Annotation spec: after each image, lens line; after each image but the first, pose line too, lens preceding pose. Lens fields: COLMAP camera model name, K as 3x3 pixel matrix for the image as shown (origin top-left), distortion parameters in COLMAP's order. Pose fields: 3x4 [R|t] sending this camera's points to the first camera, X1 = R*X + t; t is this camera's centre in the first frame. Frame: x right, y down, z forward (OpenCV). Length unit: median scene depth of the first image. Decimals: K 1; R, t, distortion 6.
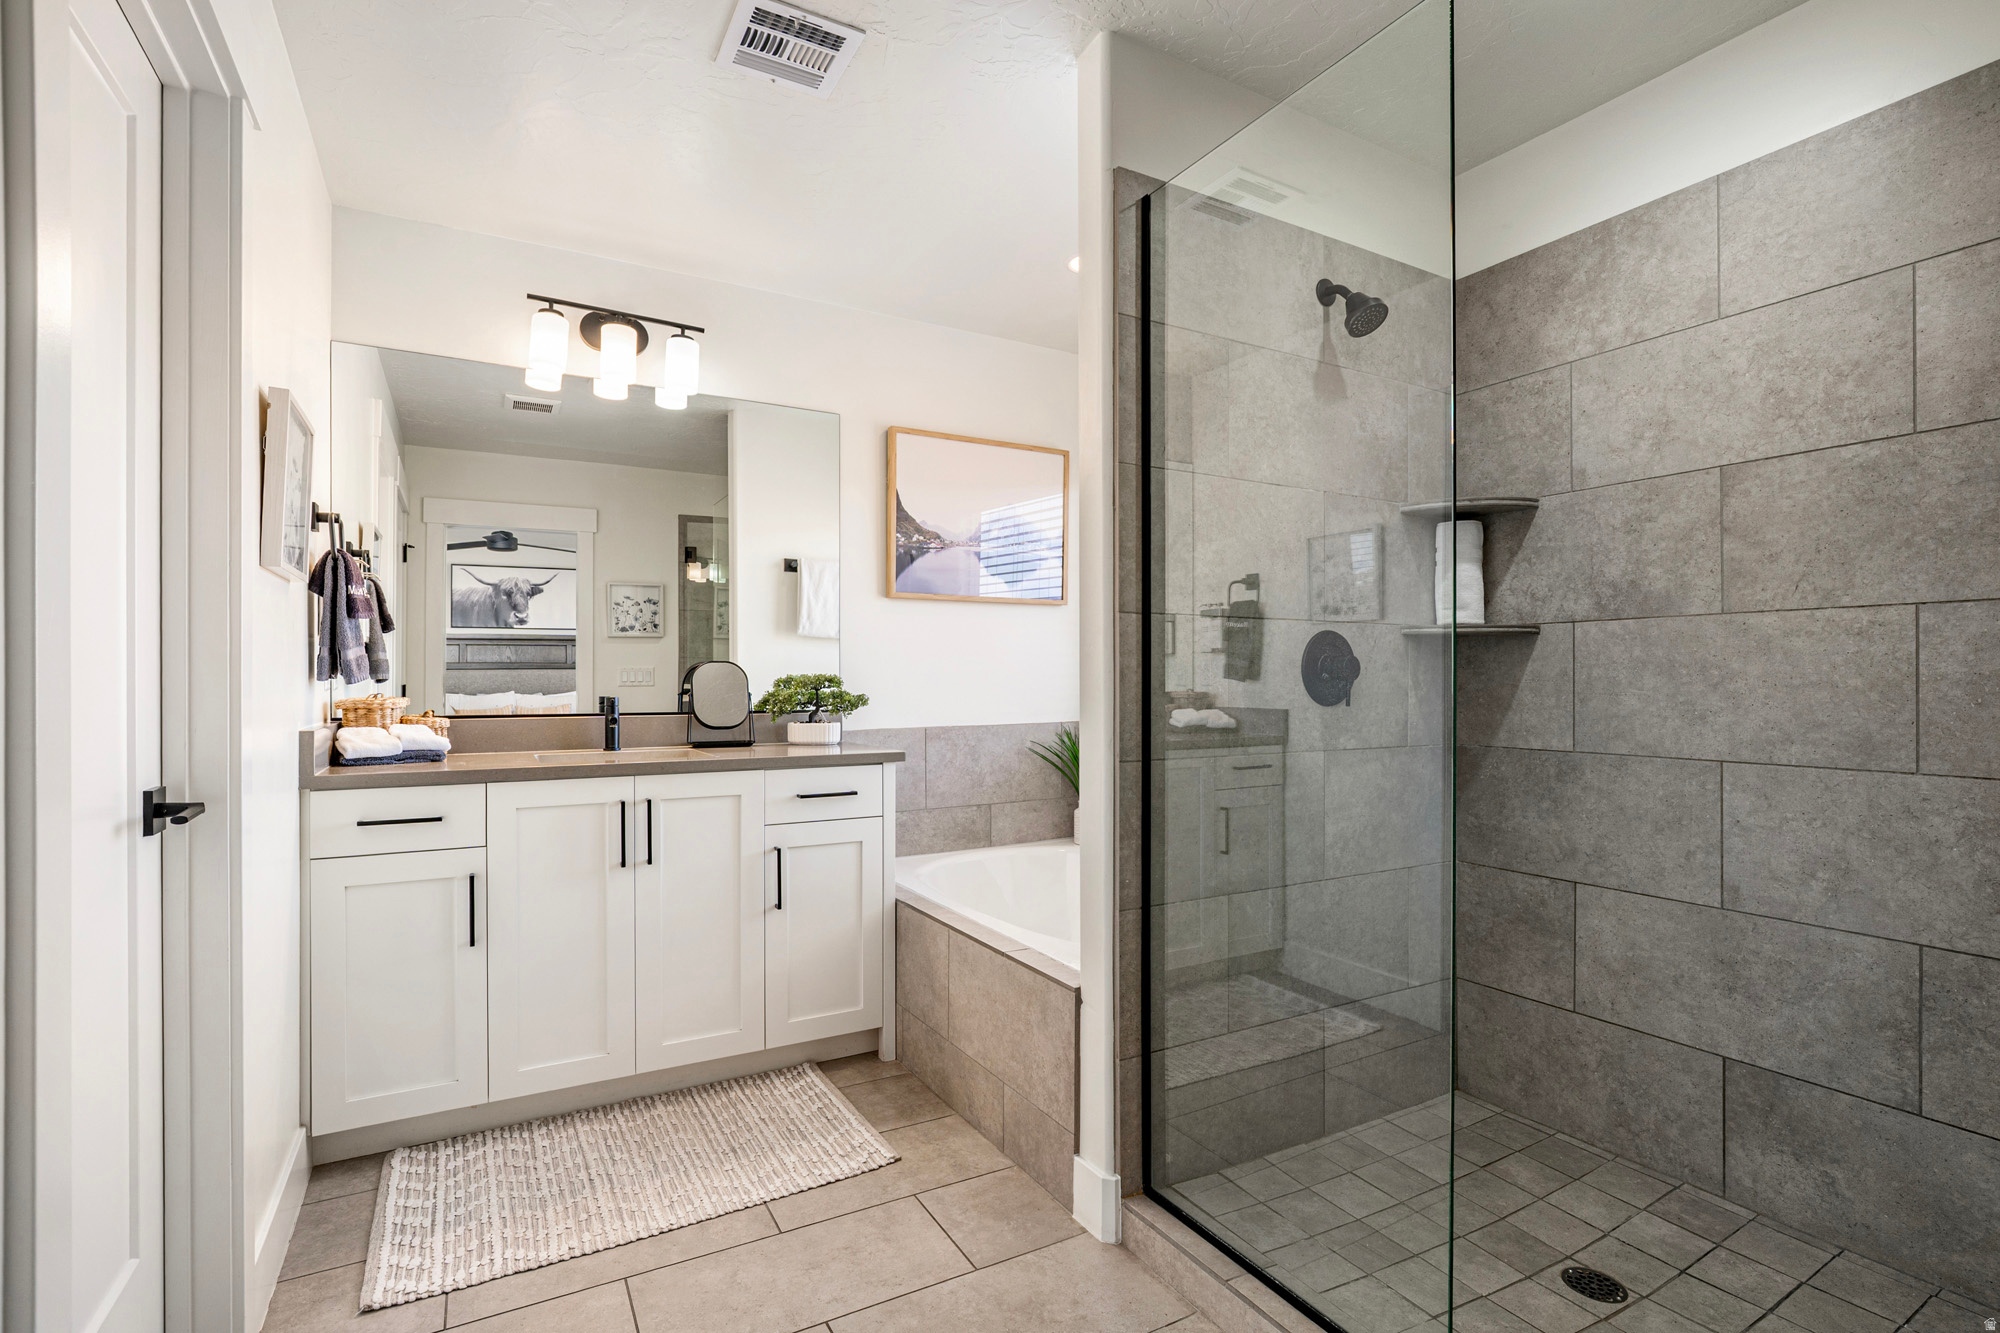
lens RADIAL K [[940.1, 0, 990.4], [0, 940.1, 677.3], [0, 0, 1]] dist [-0.026805, 0.003523]
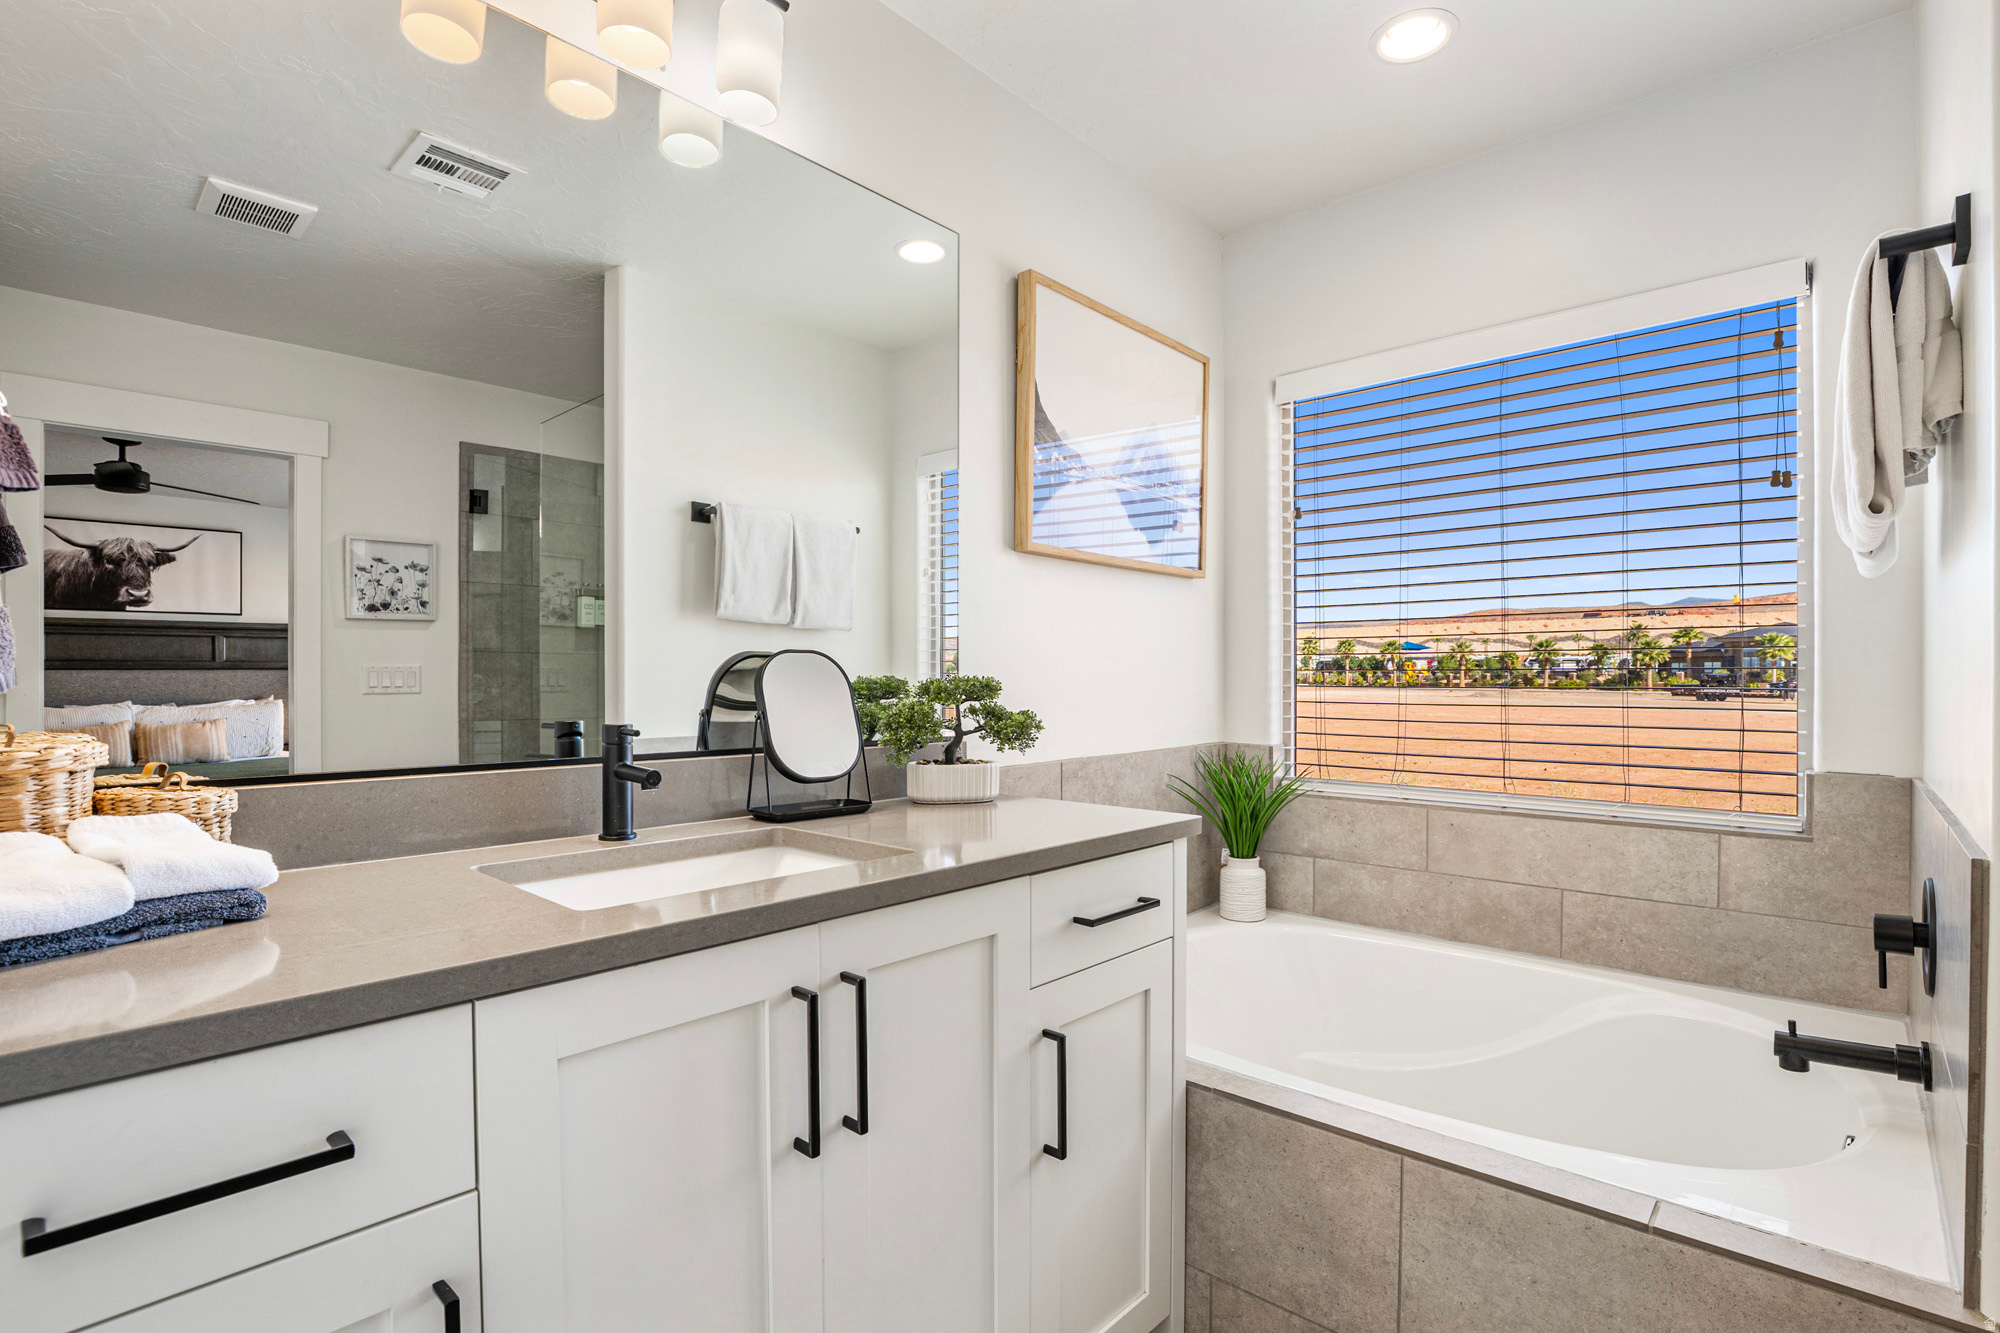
lens RADIAL K [[940.1, 0, 991.6], [0, 940.1, 688.9], [0, 0, 1]] dist [-0.026805, 0.003523]
pose [[0.952592, -0.001937, 0.304245, -0.496563], [-0.001418, 0.999941, 0.010805, -0.002762], [-0.304248, -0.010725, 0.952532, 0.670546]]
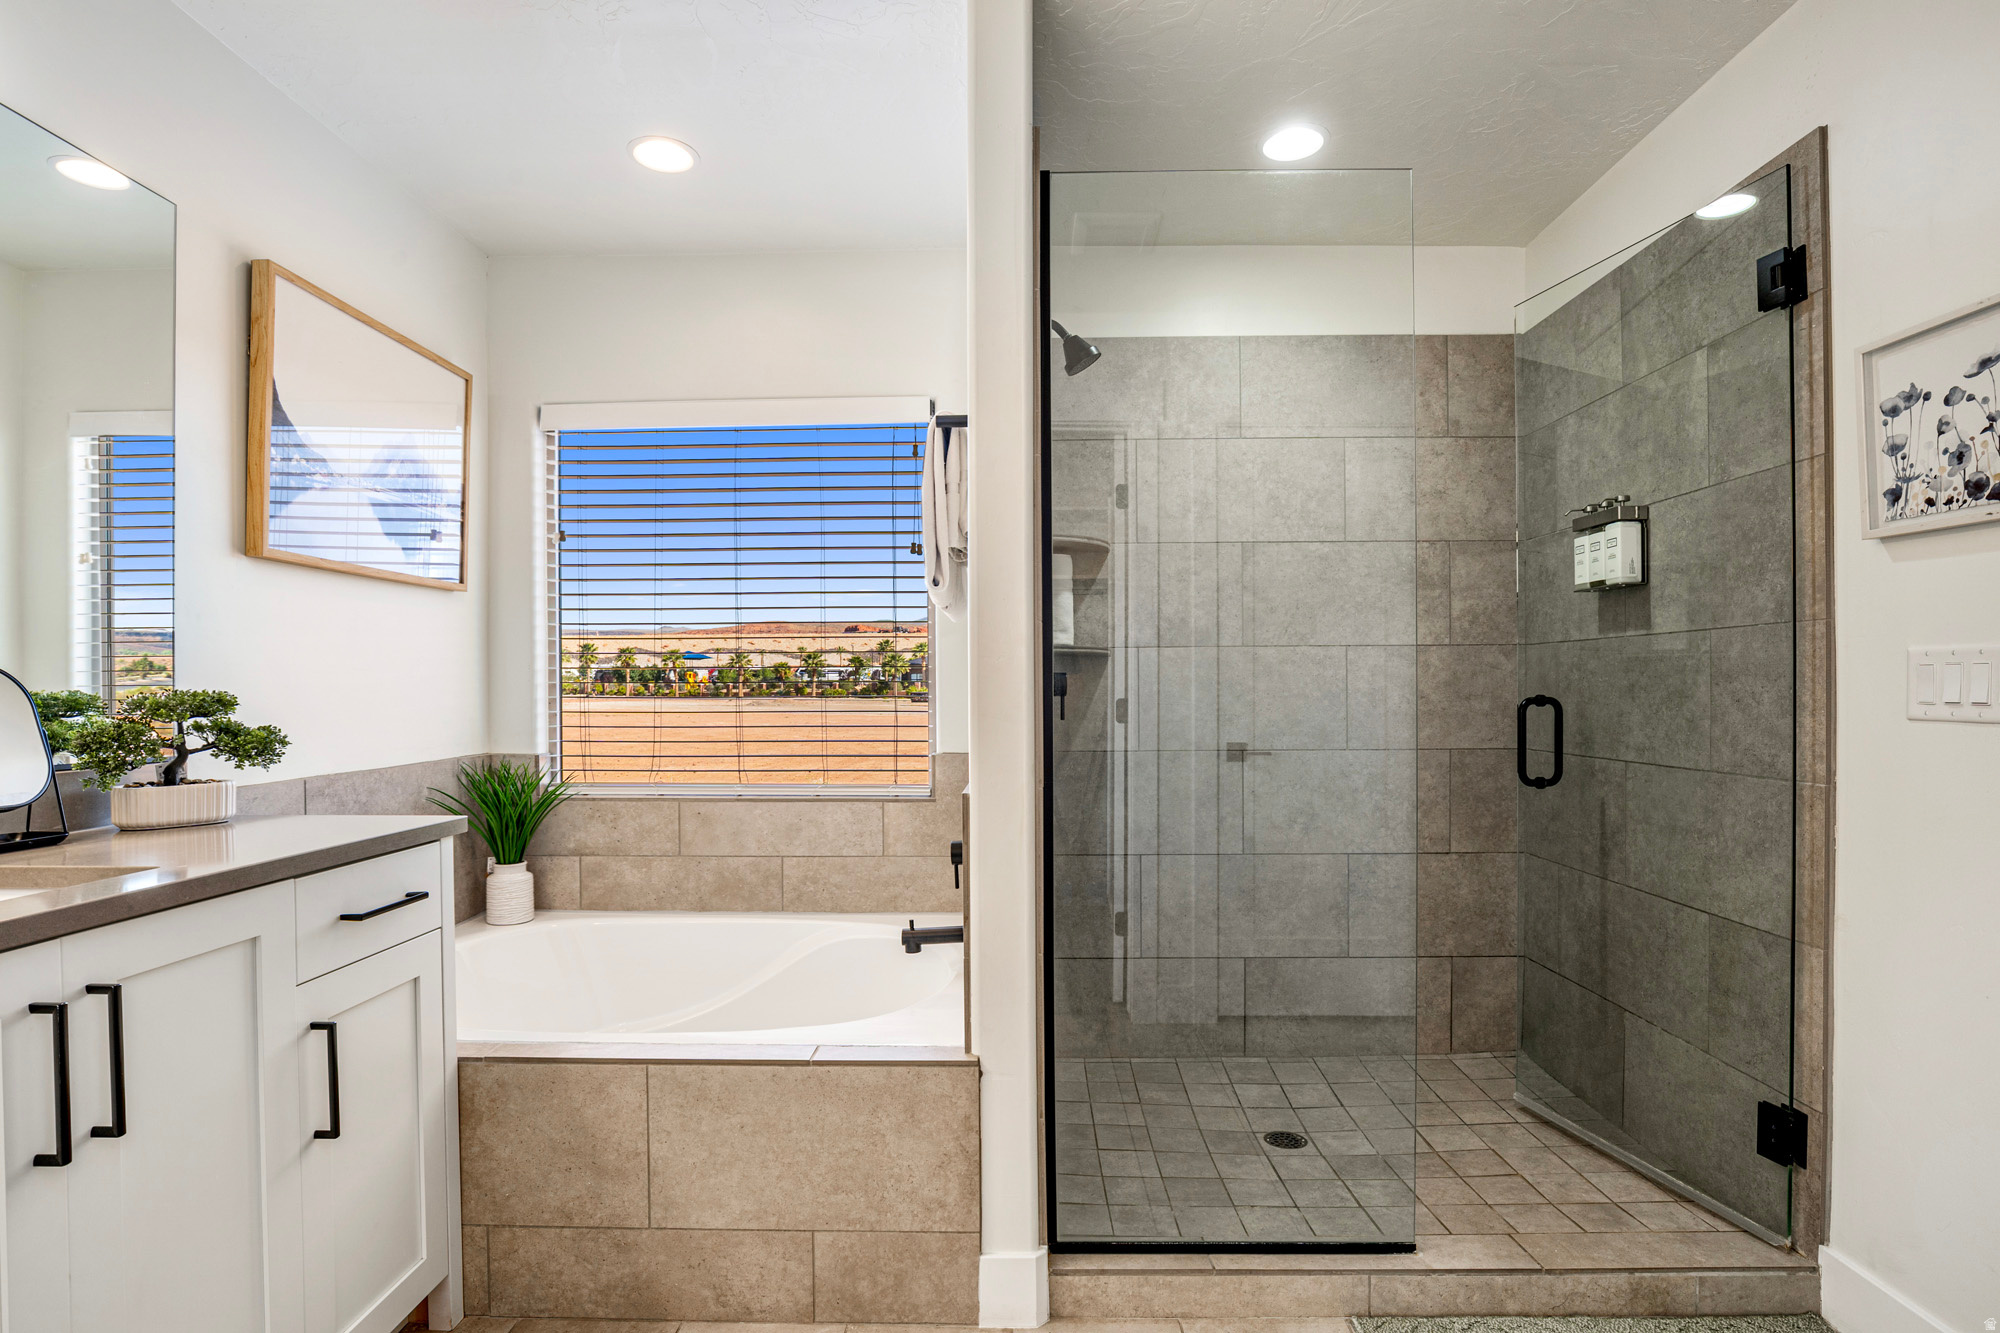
lens RADIAL K [[984.4, 0, 1010.9], [0, 984.4, 689.9], [0, 0, 1]] dist [-0.037720, 0.005103]
pose [[0.501663, -0.002842, 0.865058, -0.610074], [0.002943, 0.999994, 0.001578, -0.004657], [-0.865058, 0.001755, 0.501669, 0.487904]]
